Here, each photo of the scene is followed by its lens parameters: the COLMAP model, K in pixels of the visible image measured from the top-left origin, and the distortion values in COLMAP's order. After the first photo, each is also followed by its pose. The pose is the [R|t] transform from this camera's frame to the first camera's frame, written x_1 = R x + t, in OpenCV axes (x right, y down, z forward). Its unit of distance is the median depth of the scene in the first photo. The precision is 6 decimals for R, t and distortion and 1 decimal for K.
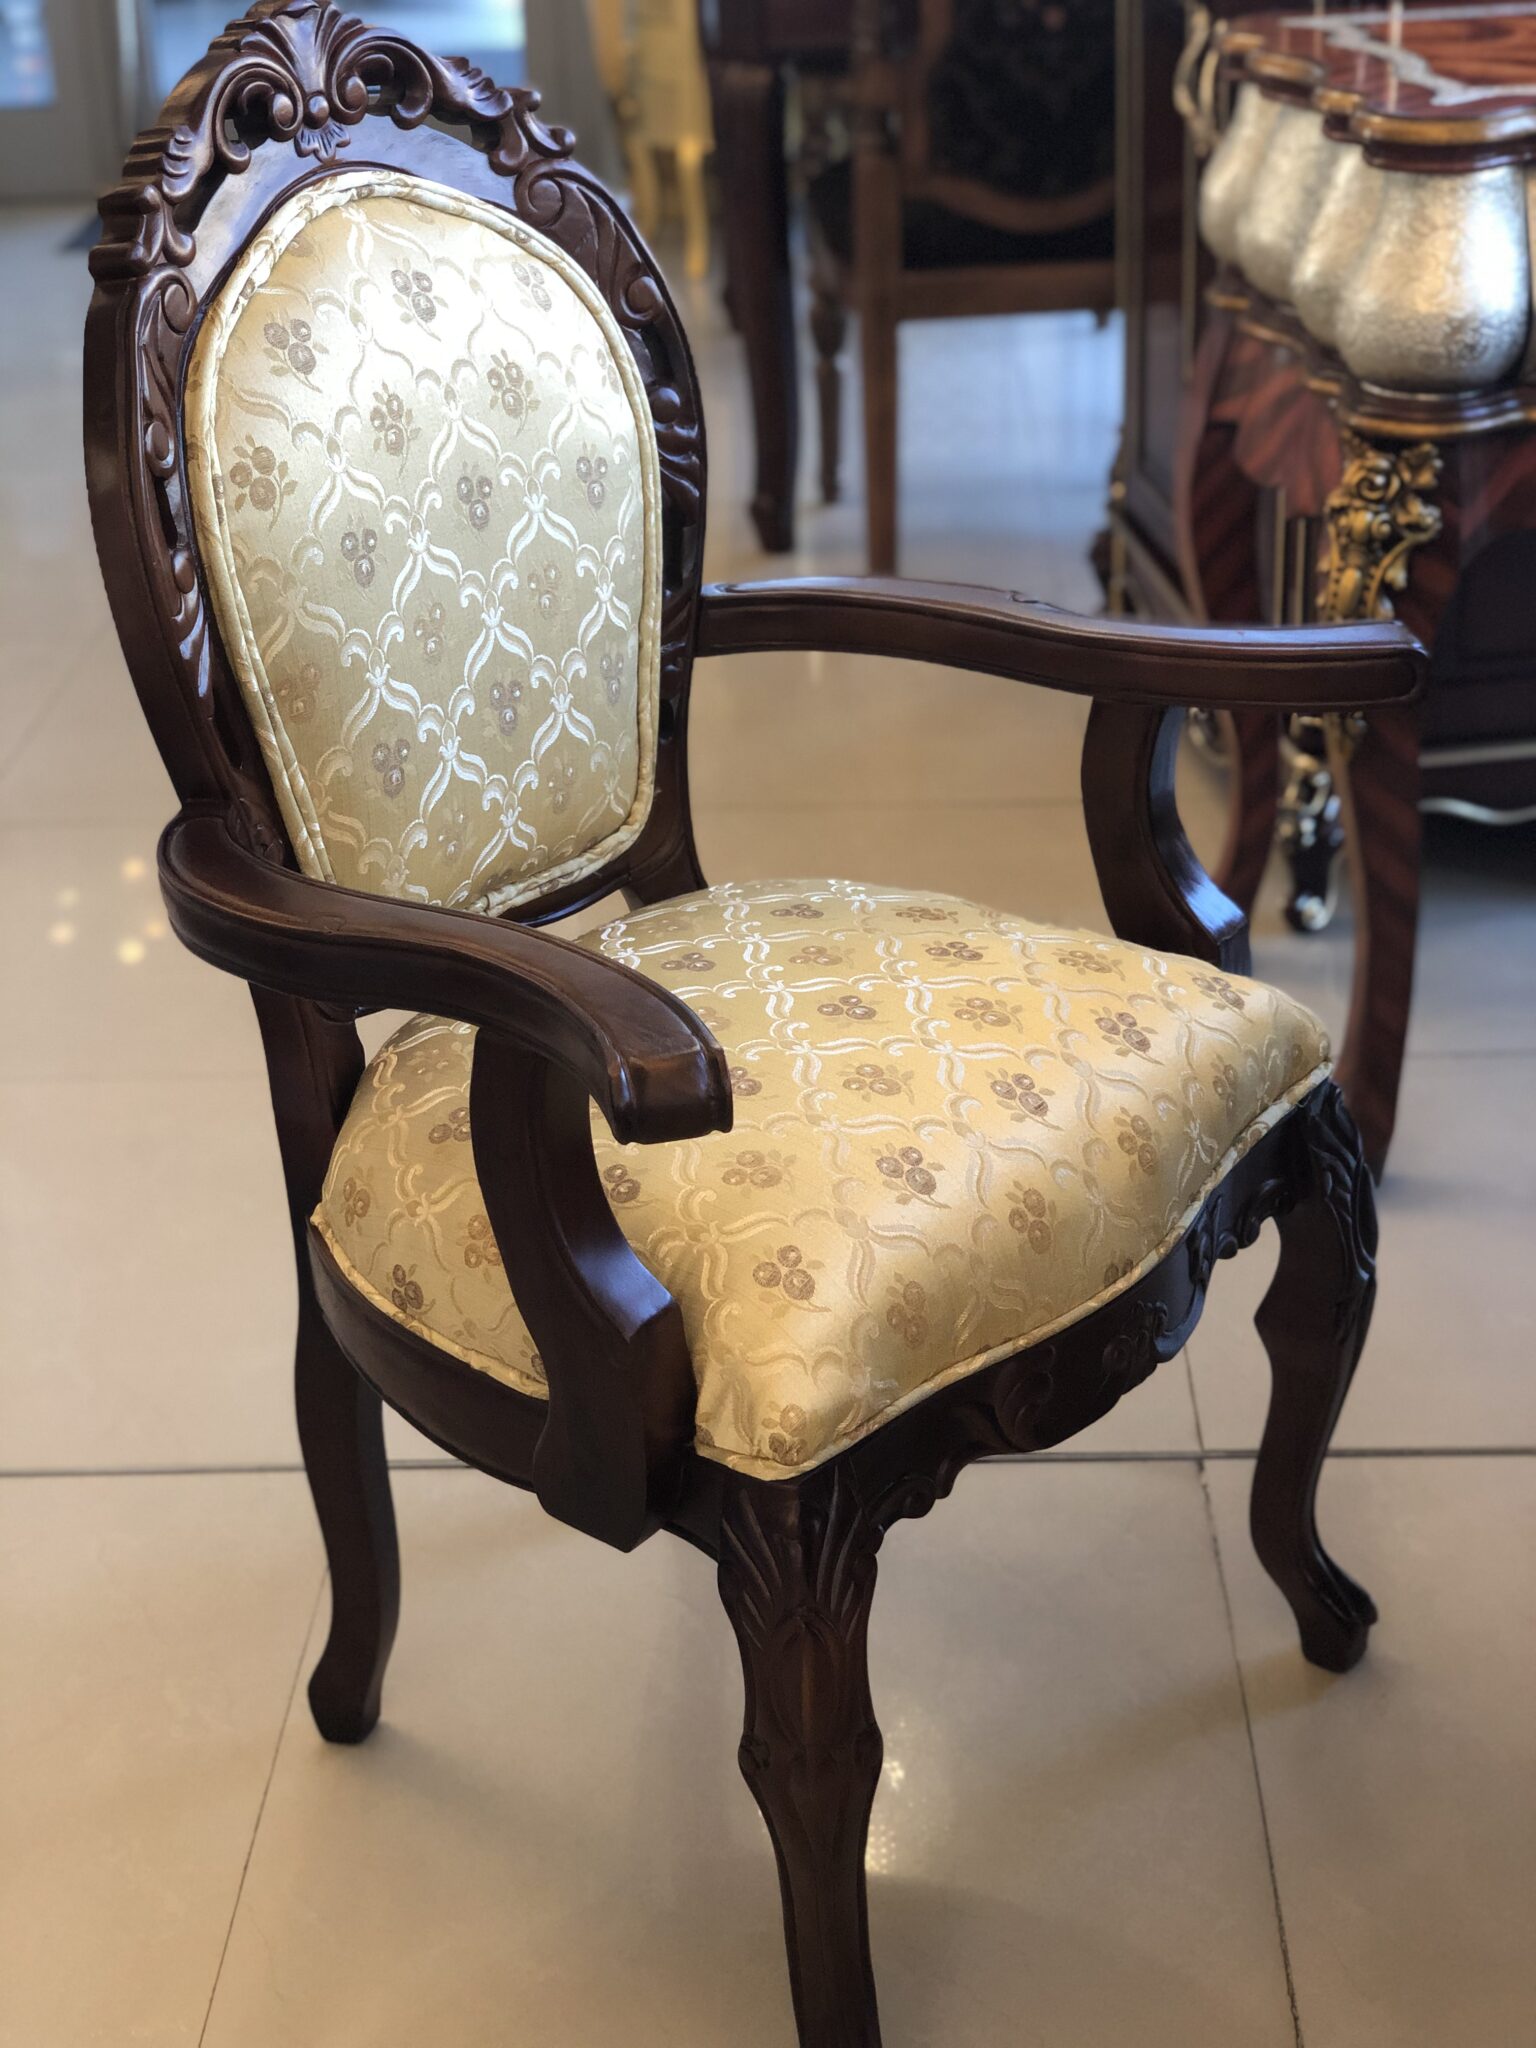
lens RADIAL K [[3055.1, 0, 765.5], [0, 3055.1, 1029.0], [0, 0, 1]] dist [0.056016, 0.000000]
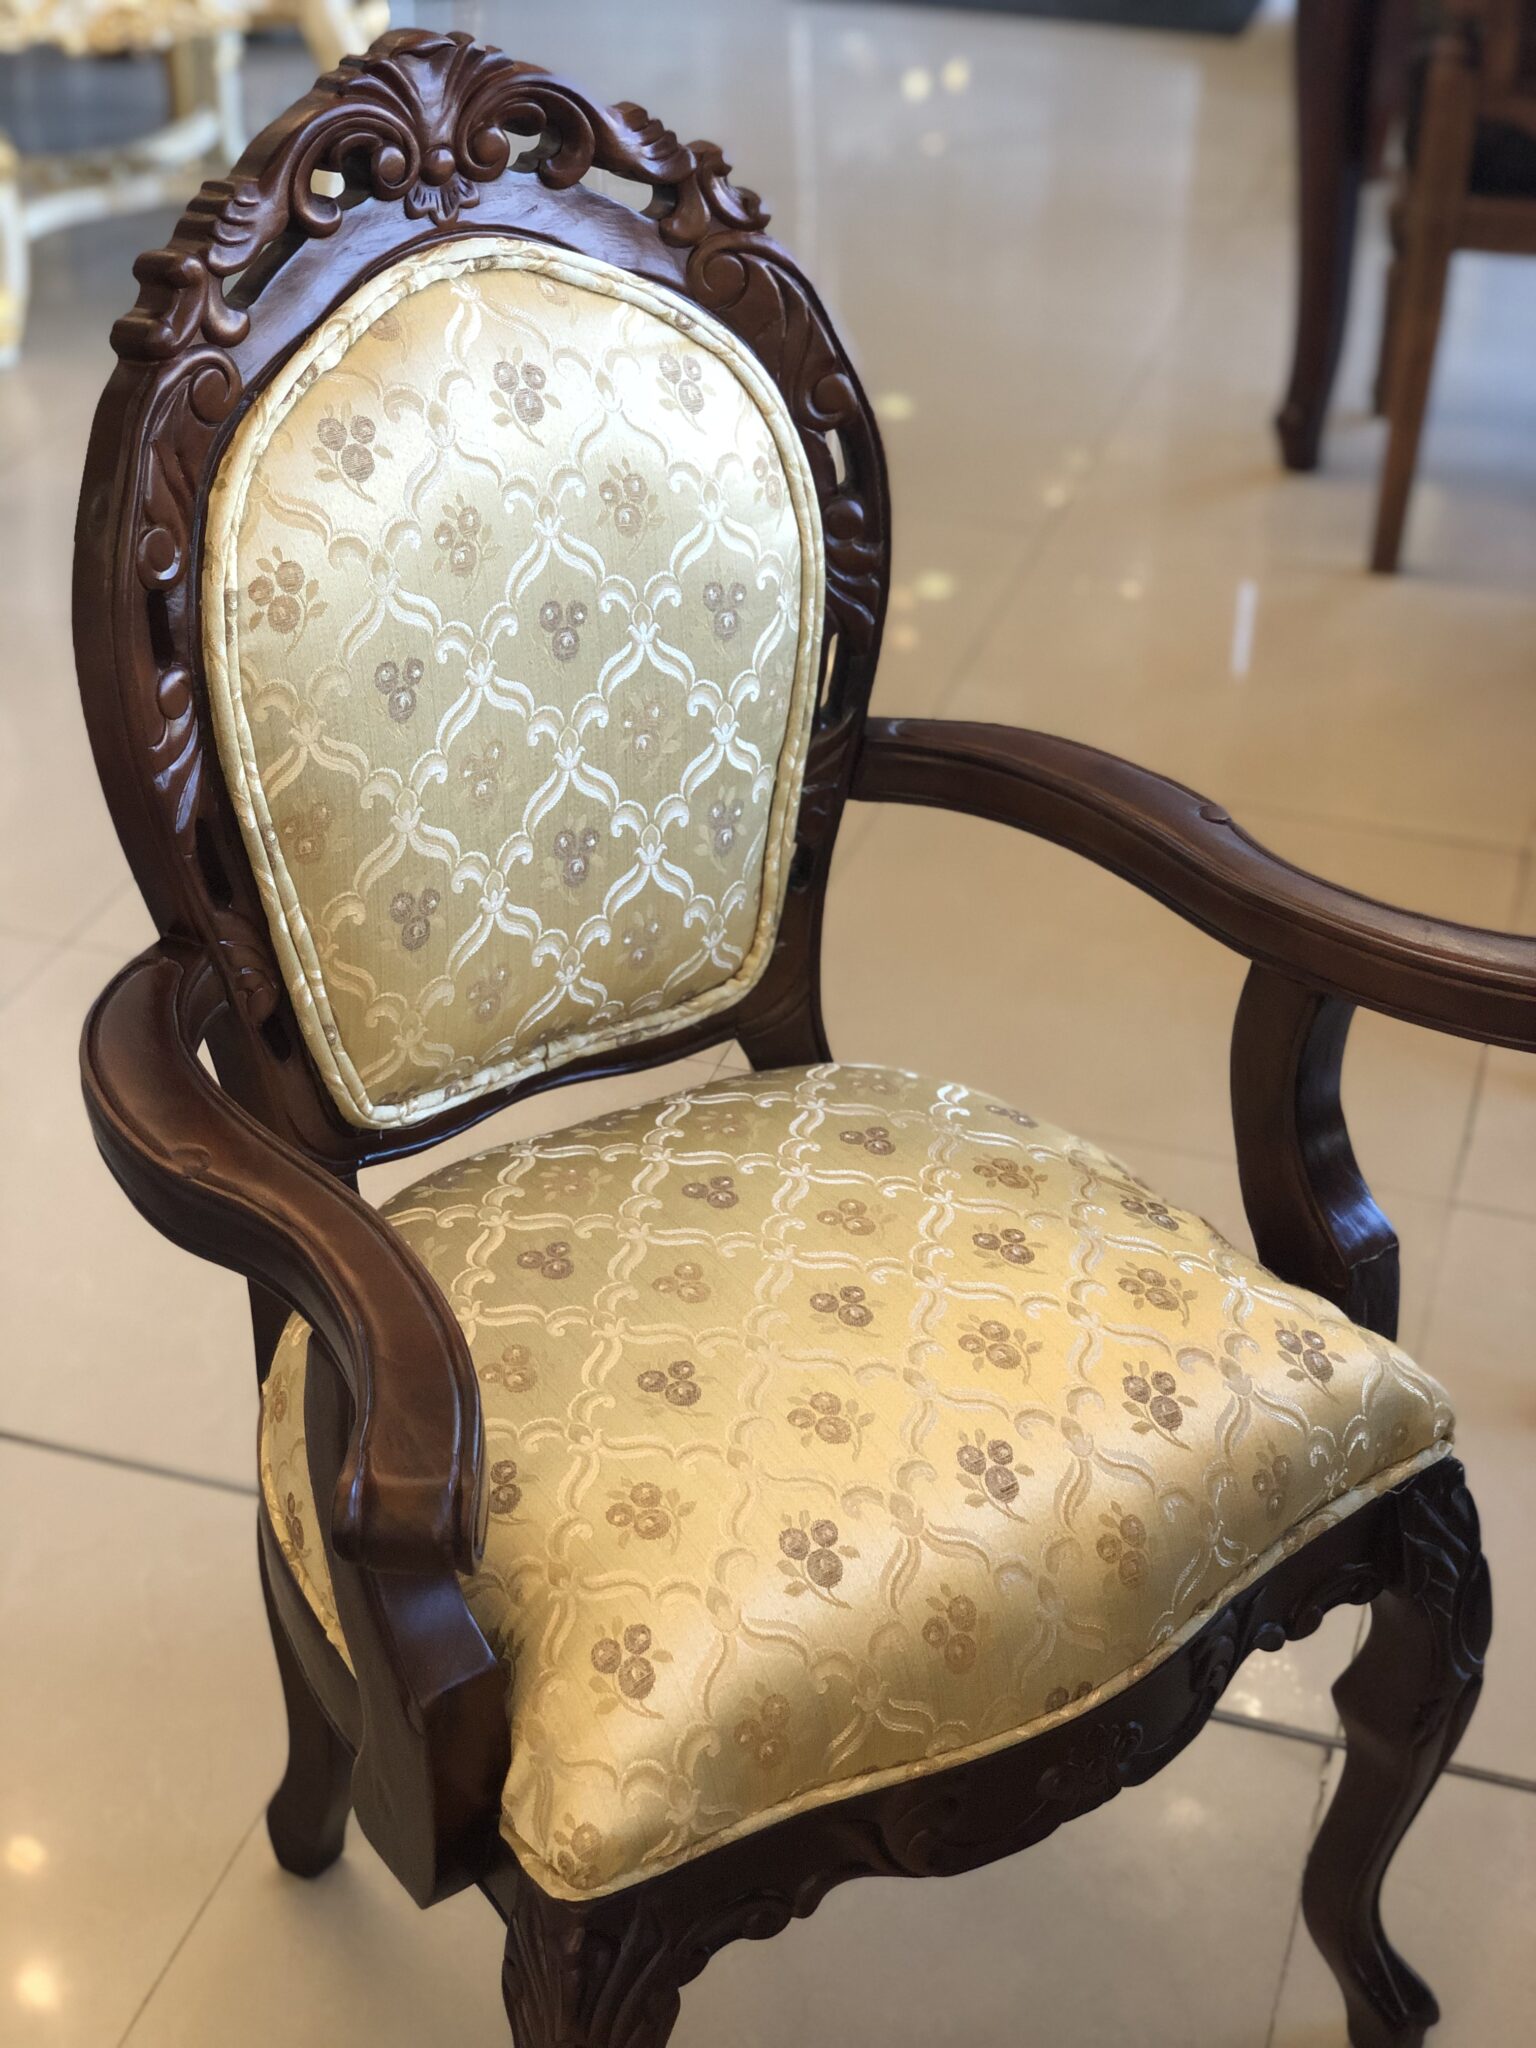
lens RADIAL K [[3055.1, 0, 780.2], [0, 3055.1, 1018.9], [0, 0, 1]] dist [0.056016, 0.000000]
pose [[0.962002, 0.186353, -0.199559, 0.164766], [-0.166586, 0.979670, 0.111787, -0.177002], [0.216334, -0.074296, 0.973489, 0.161418]]
